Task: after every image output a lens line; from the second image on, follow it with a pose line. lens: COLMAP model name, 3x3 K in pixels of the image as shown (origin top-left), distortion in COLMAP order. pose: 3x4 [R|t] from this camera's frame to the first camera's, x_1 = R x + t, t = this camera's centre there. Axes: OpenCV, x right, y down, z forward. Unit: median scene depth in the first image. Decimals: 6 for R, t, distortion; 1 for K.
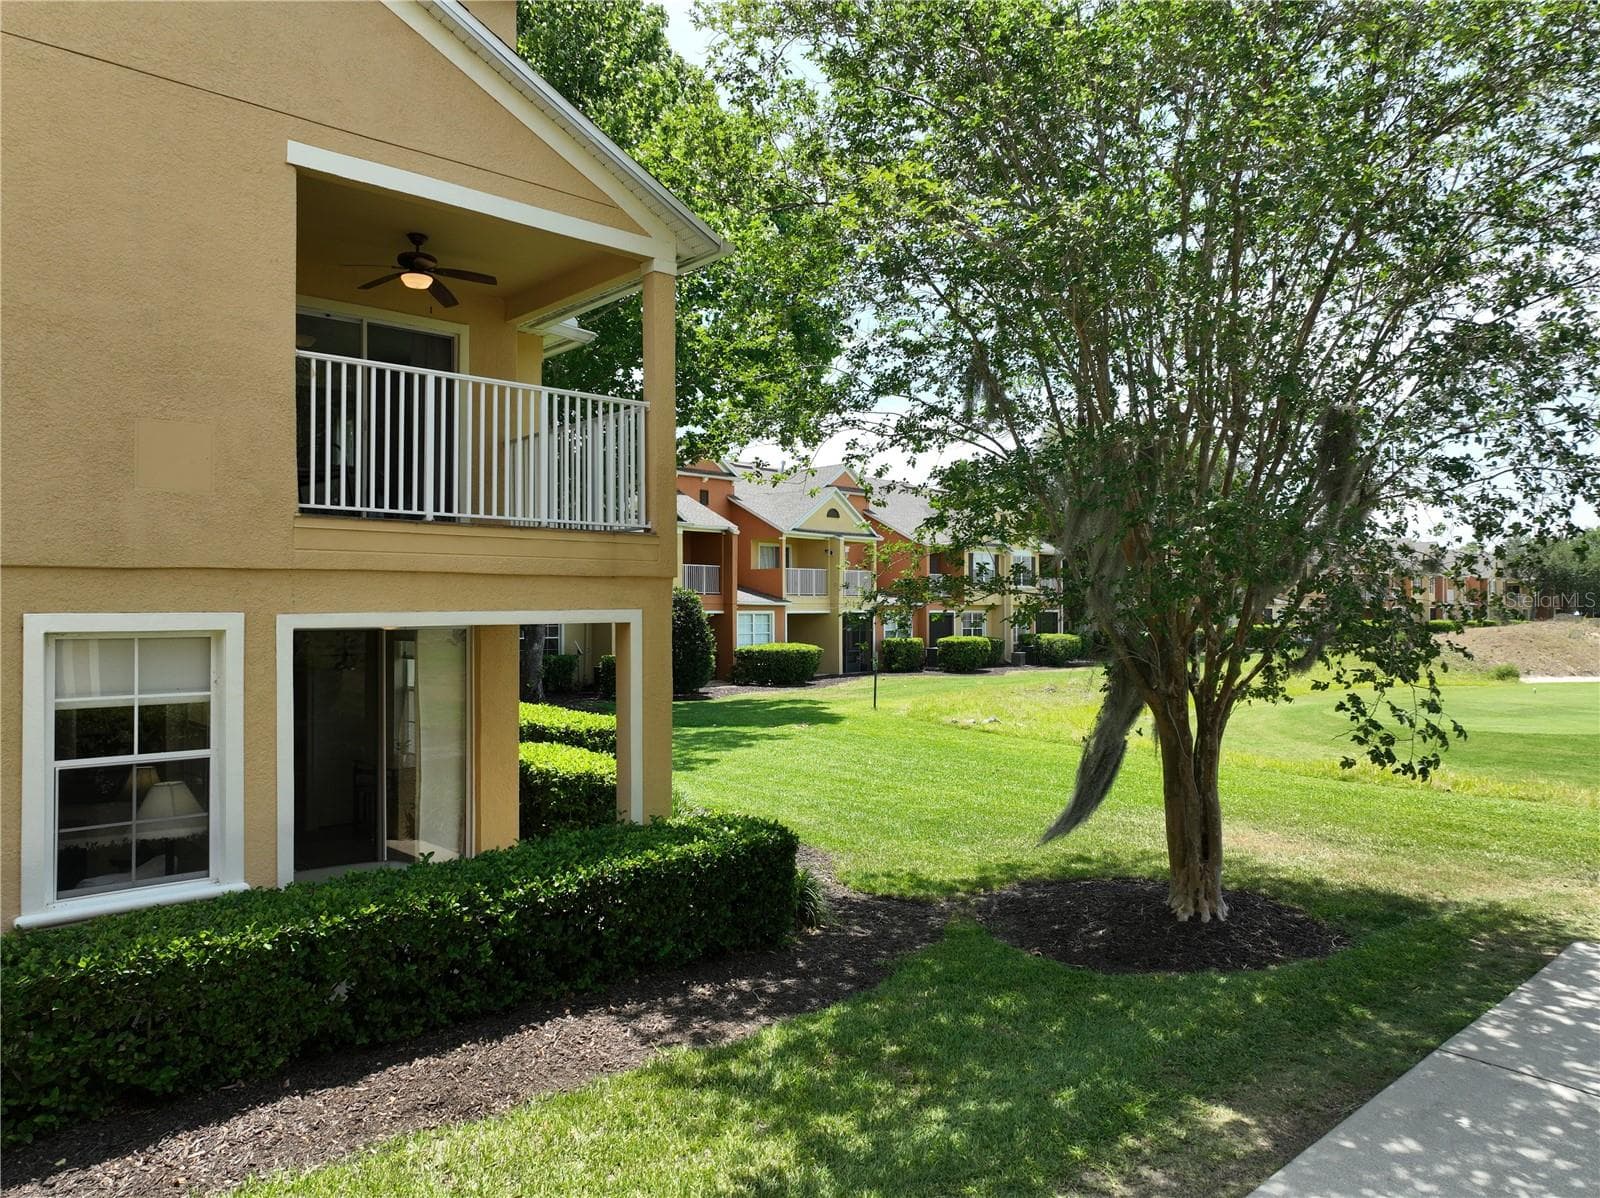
lens RADIAL K [[1146.3, 0, 800.0], [0, 1146.3, 599.0], [0, 0, 1]] dist [-0.001454, 0.003926]
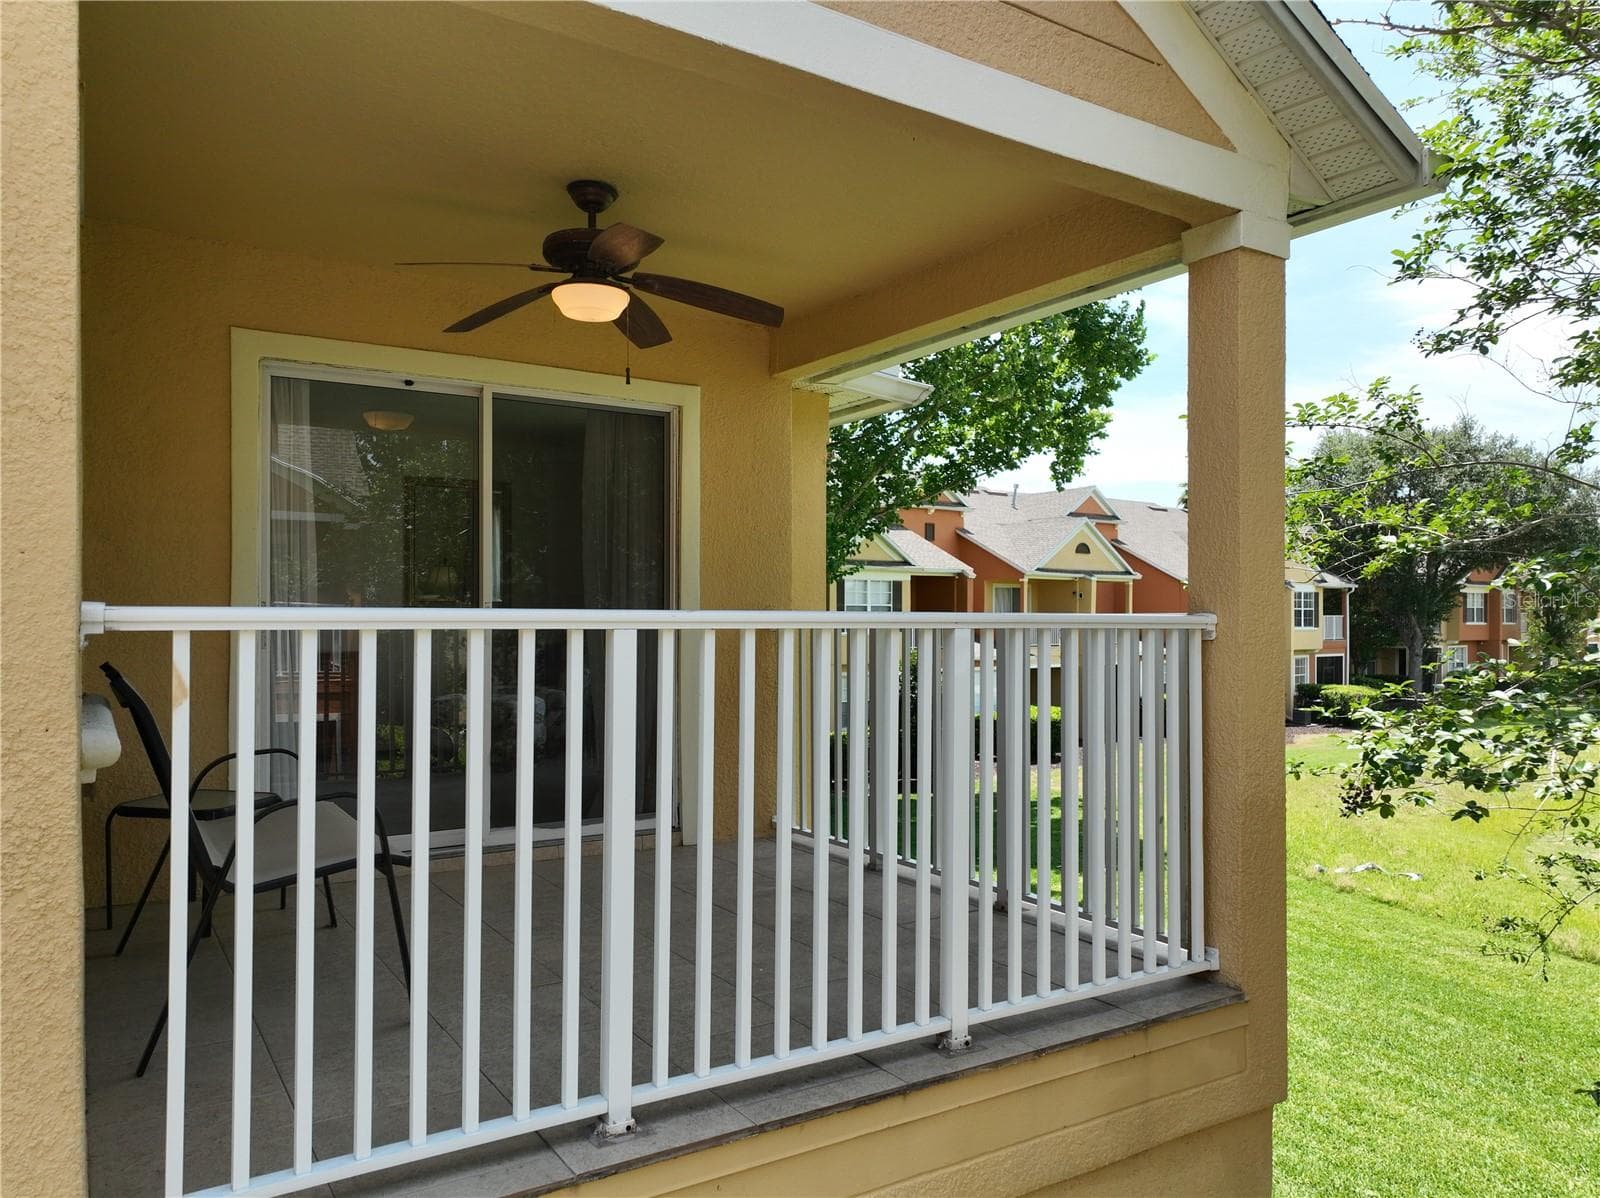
lens RADIAL K [[1146.3, 0, 800.0], [0, 1146.3, 599.0], [0, 0, 1]] dist [-0.001454, 0.003926]
pose [[0.987454, 0.000399, -0.157908, -0.186717], [-0.000327, 1.000000, 0.000482, -0.163764], [0.157908, -0.000424, 0.987454, 0.579369]]
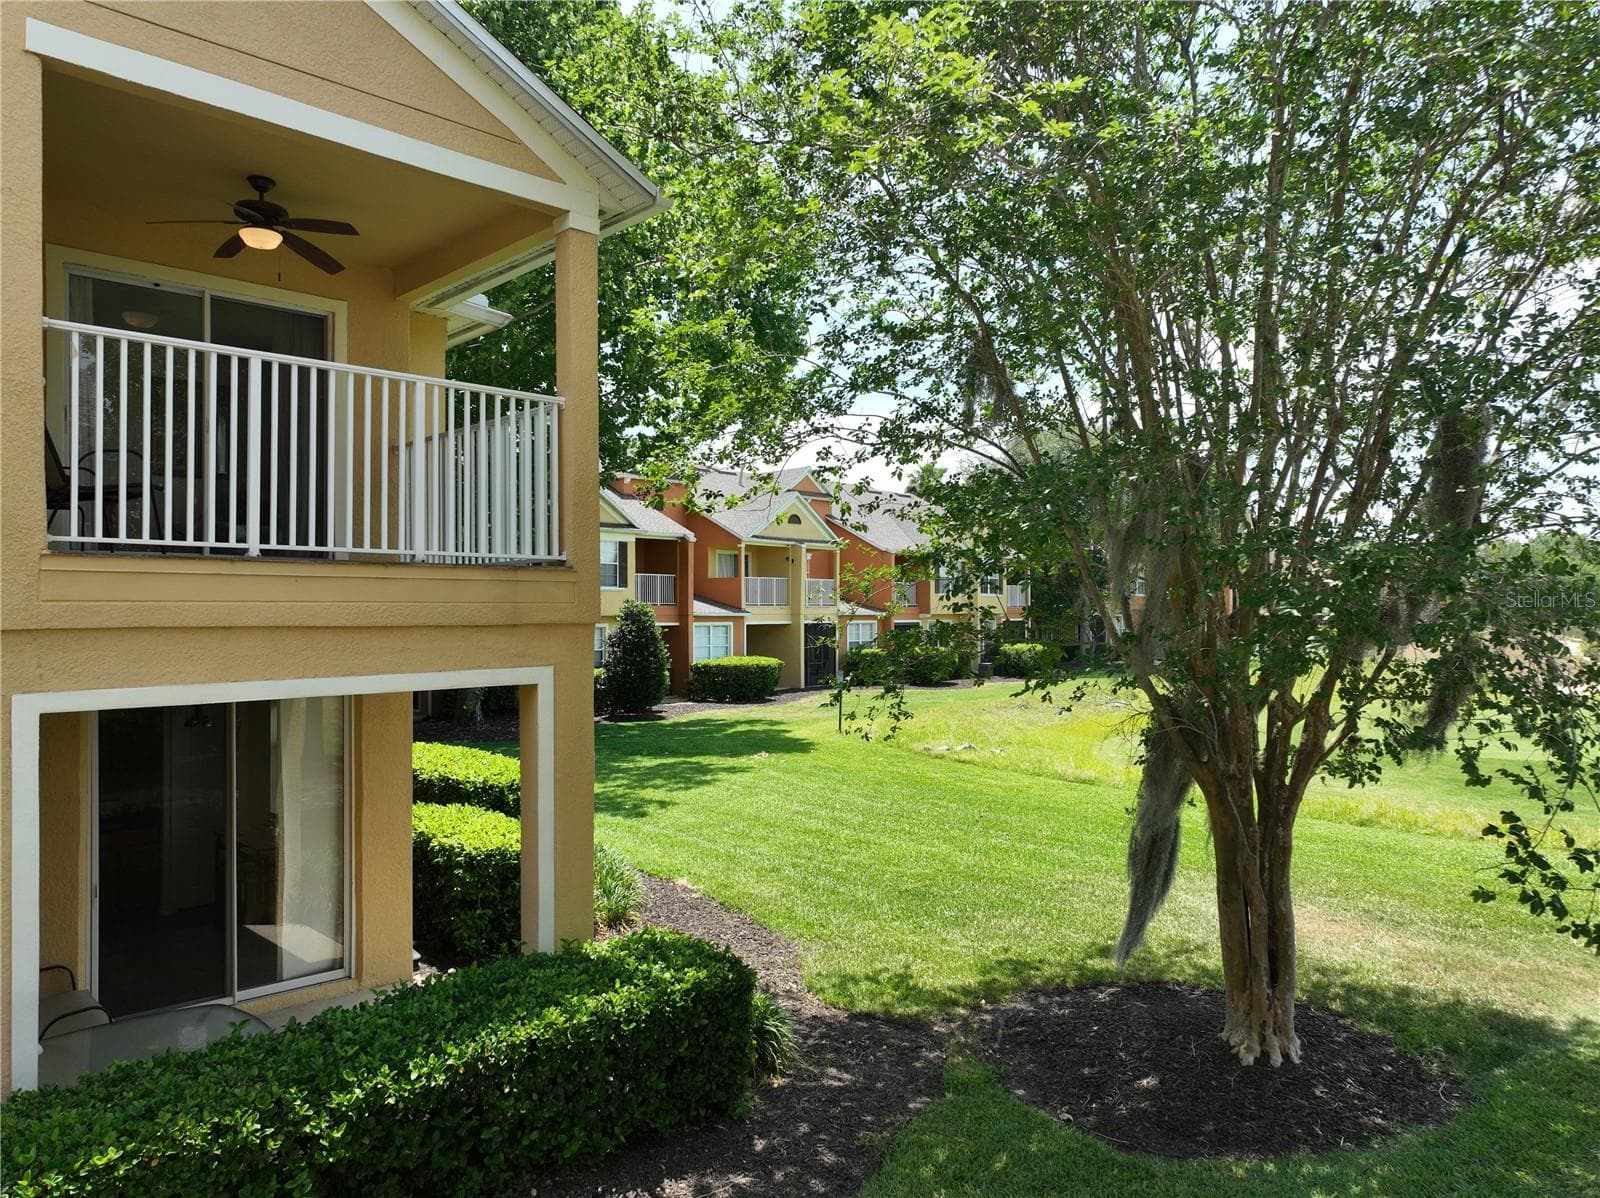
lens RADIAL K [[1146.3, 0, 800.0], [0, 1146.3, 599.0], [0, 0, 1]] dist [-0.001454, 0.003926]
pose [[0.999395, 0.000298, 0.034780, 0.001028], [-0.000256, 0.999999, -0.001193, -0.032262], [-0.034780, 0.001183, 0.999394, 0.204166]]
